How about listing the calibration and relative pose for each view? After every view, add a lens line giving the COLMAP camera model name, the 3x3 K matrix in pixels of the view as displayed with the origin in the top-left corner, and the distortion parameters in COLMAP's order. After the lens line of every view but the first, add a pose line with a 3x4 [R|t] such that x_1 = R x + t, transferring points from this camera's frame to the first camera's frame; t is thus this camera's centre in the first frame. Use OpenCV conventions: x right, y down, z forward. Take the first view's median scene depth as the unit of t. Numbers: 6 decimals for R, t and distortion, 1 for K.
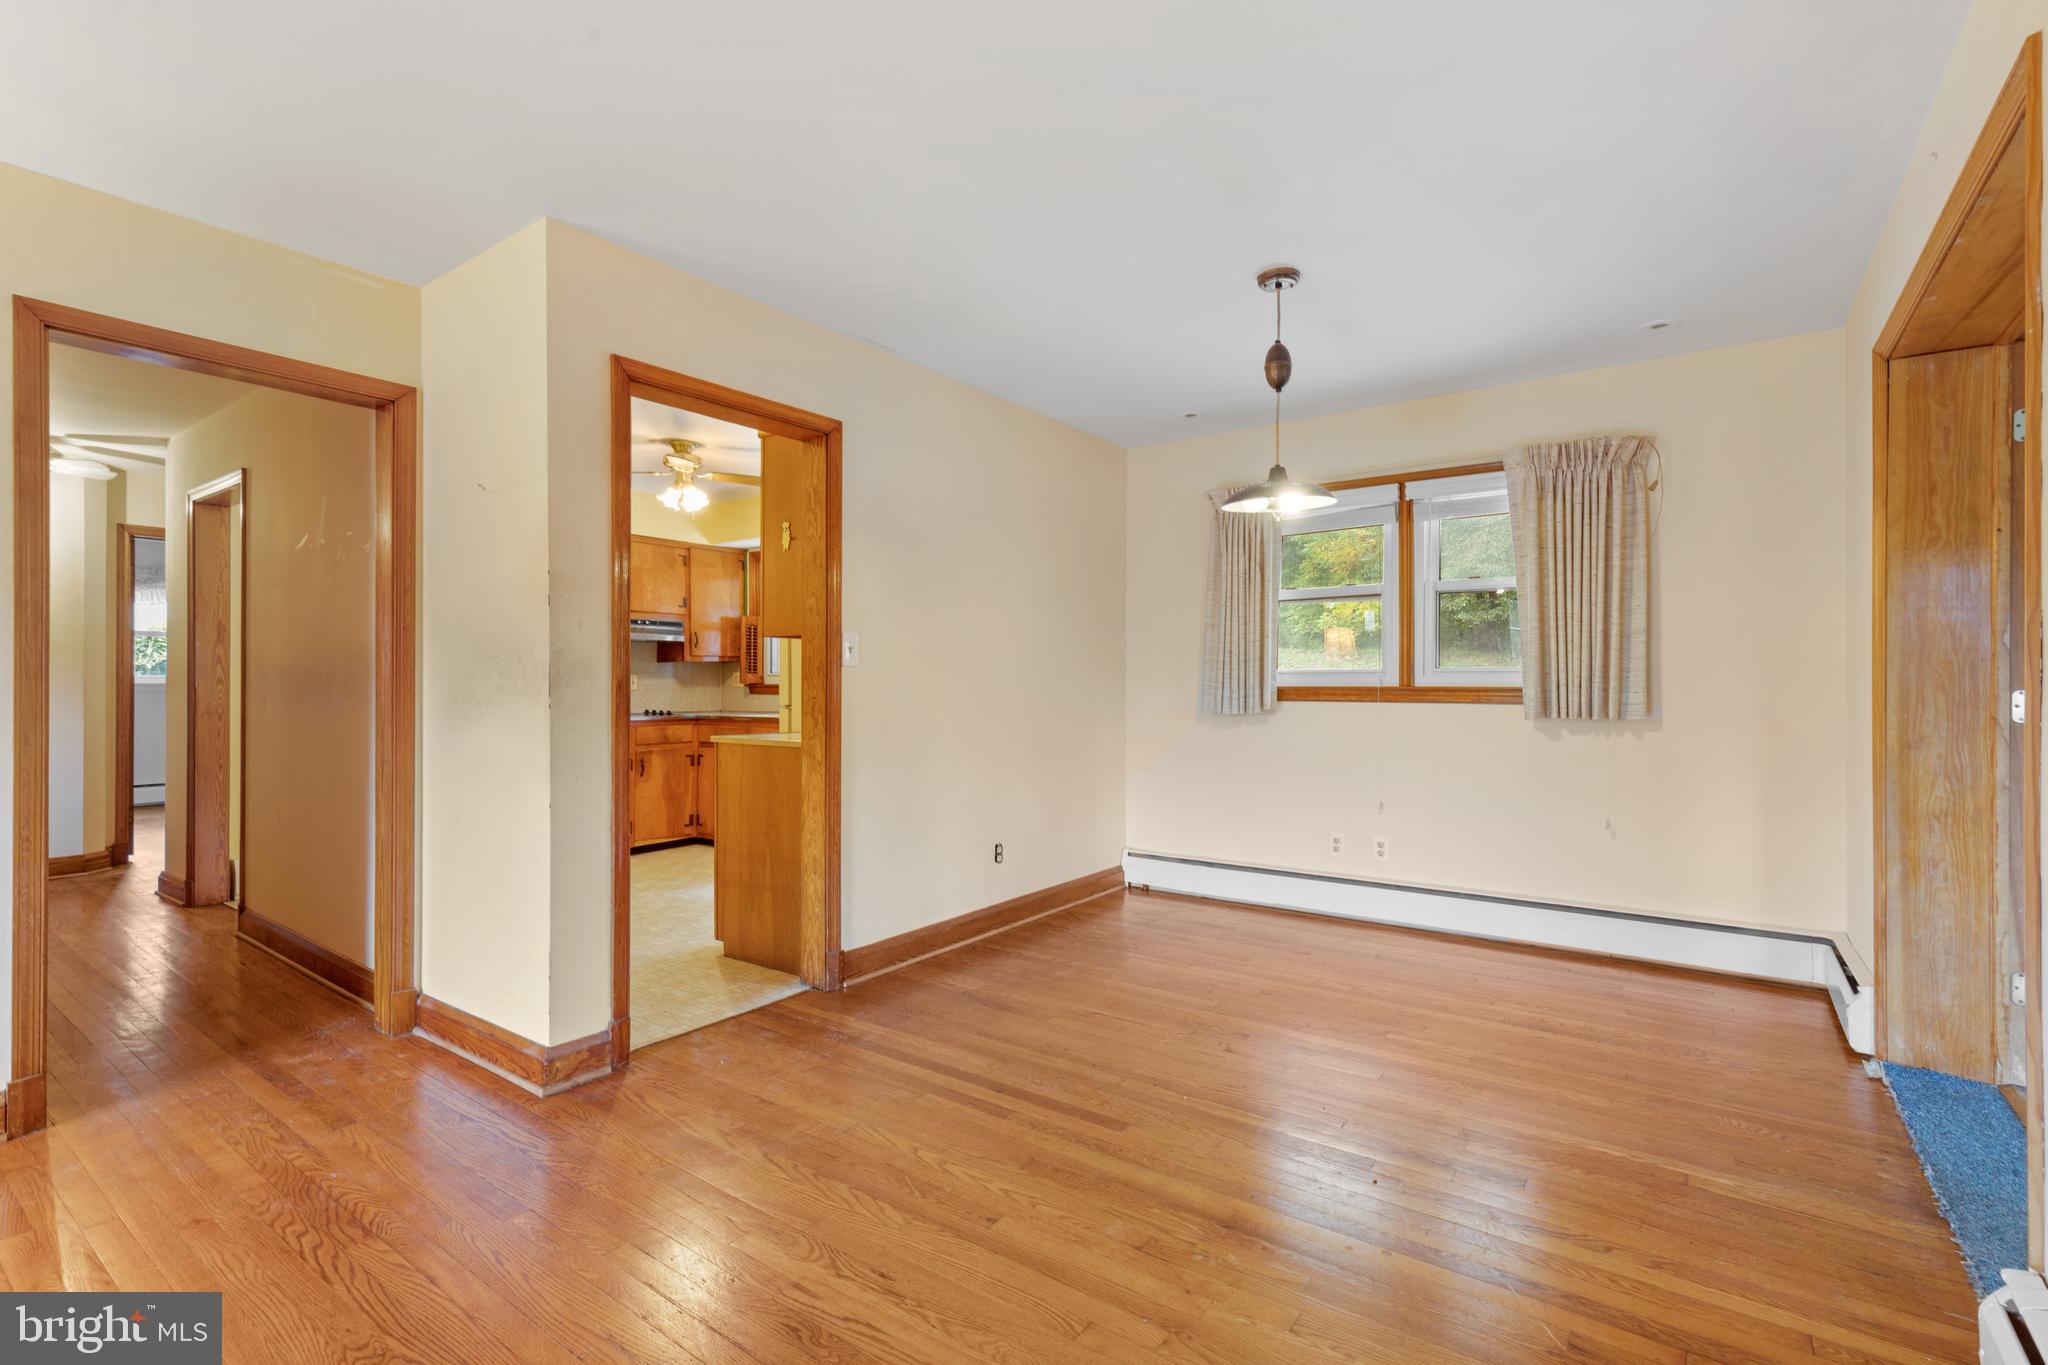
lens RADIAL K [[924.7, 0, 1032.6], [0, 924.7, 681.1], [0, 0, 1]] dist [0.004090, -0.000128]
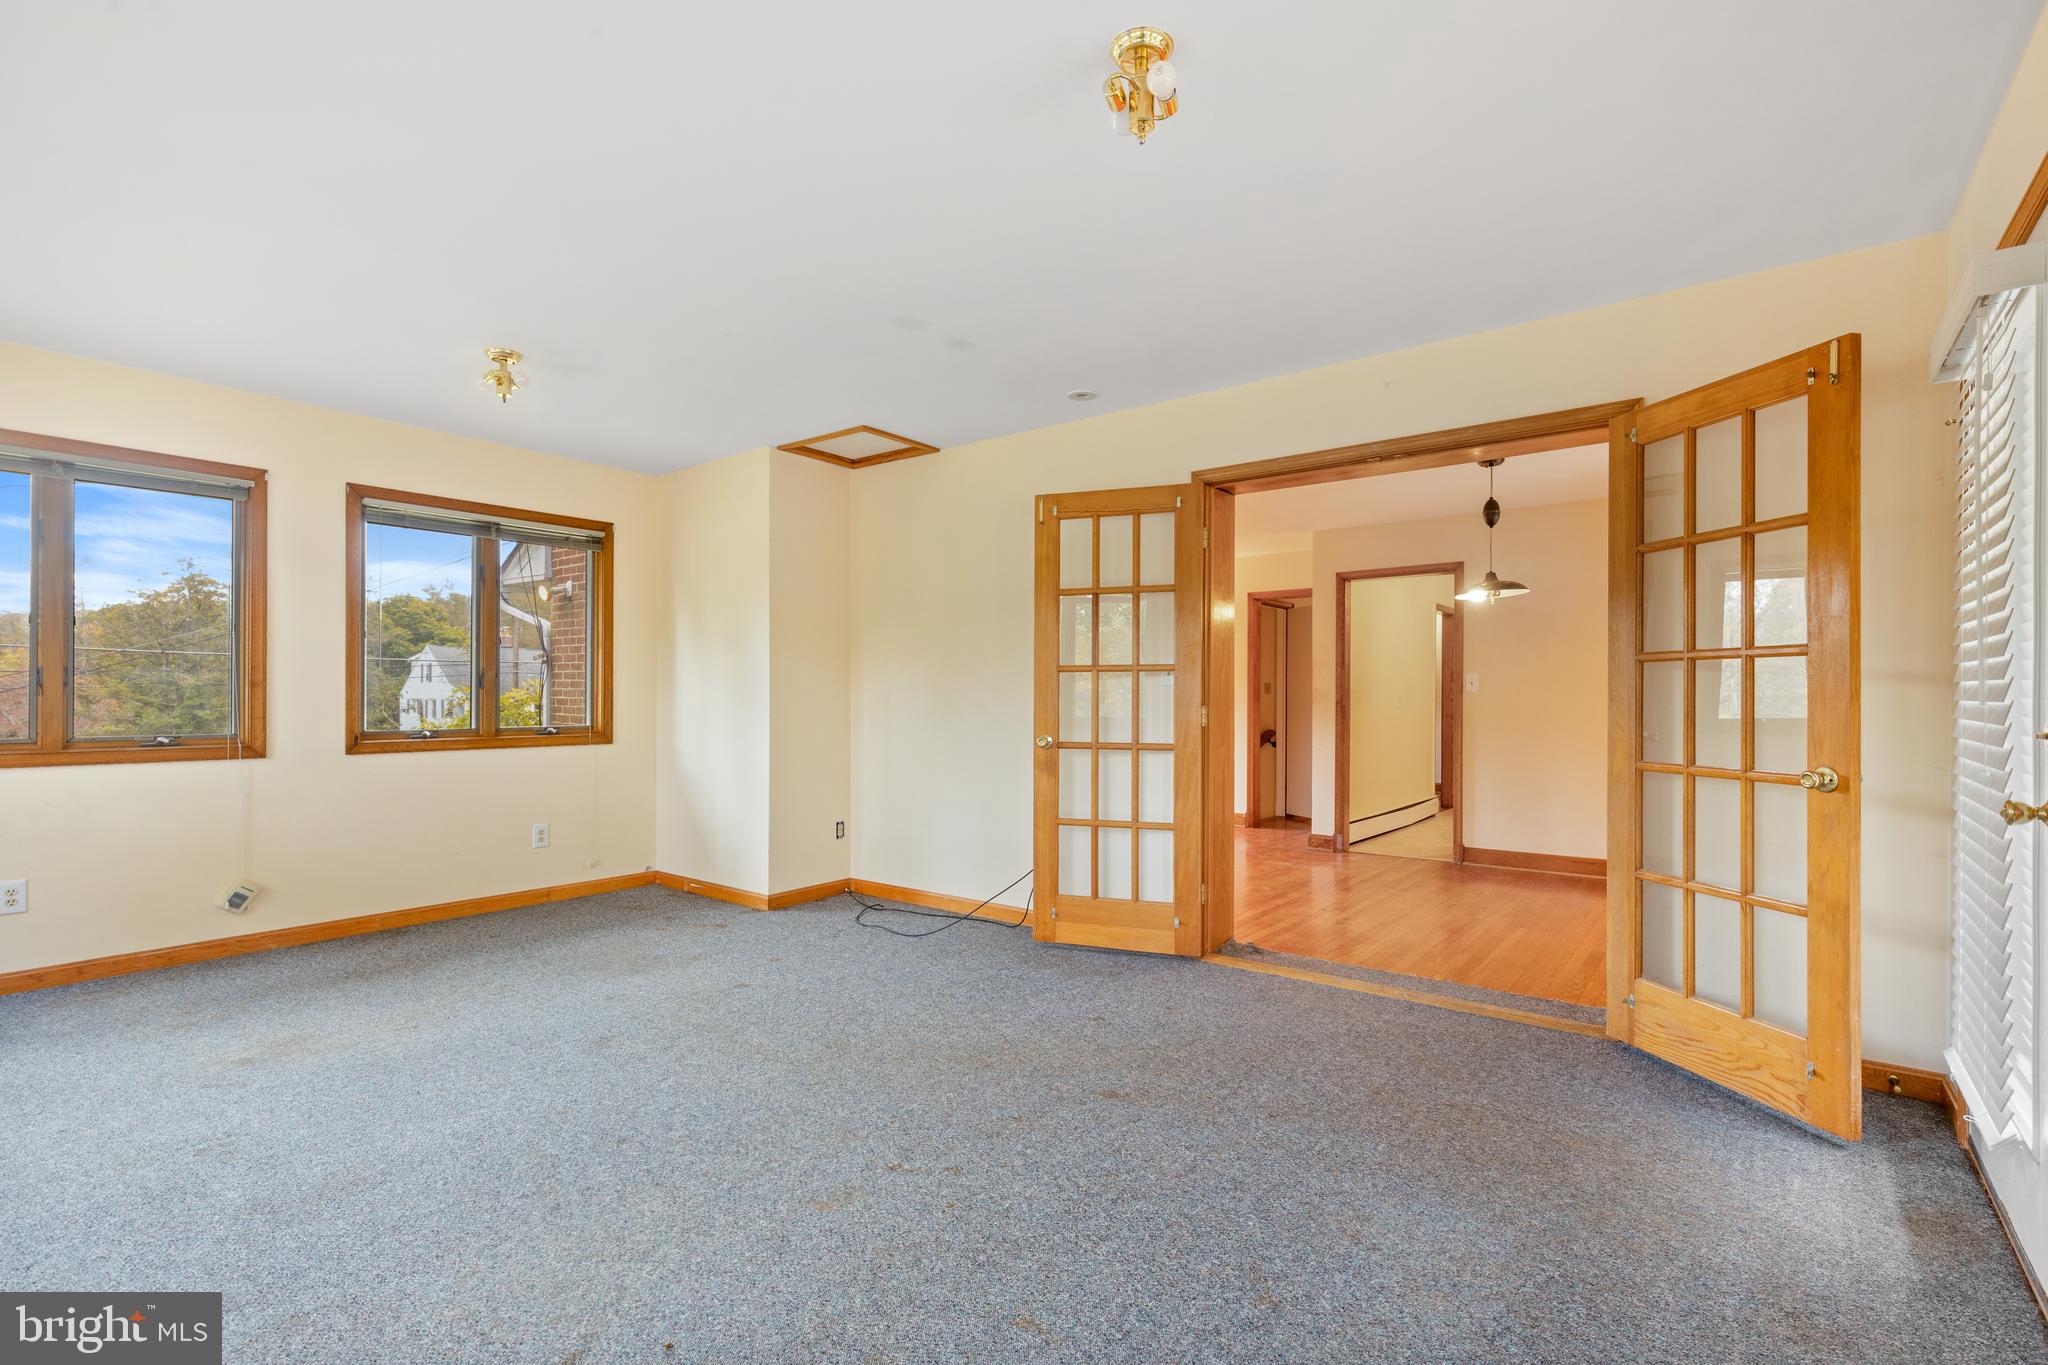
lens RADIAL K [[924.7, 0, 1032.6], [0, 924.7, 681.1], [0, 0, 1]] dist [0.004090, -0.000128]
pose [[-0.026942, -0.019908, -0.999439, 2.182158], [-0.001308, 0.999802, -0.019880, 0.001404], [0.999636, 0.000772, -0.026962, 0.238700]]
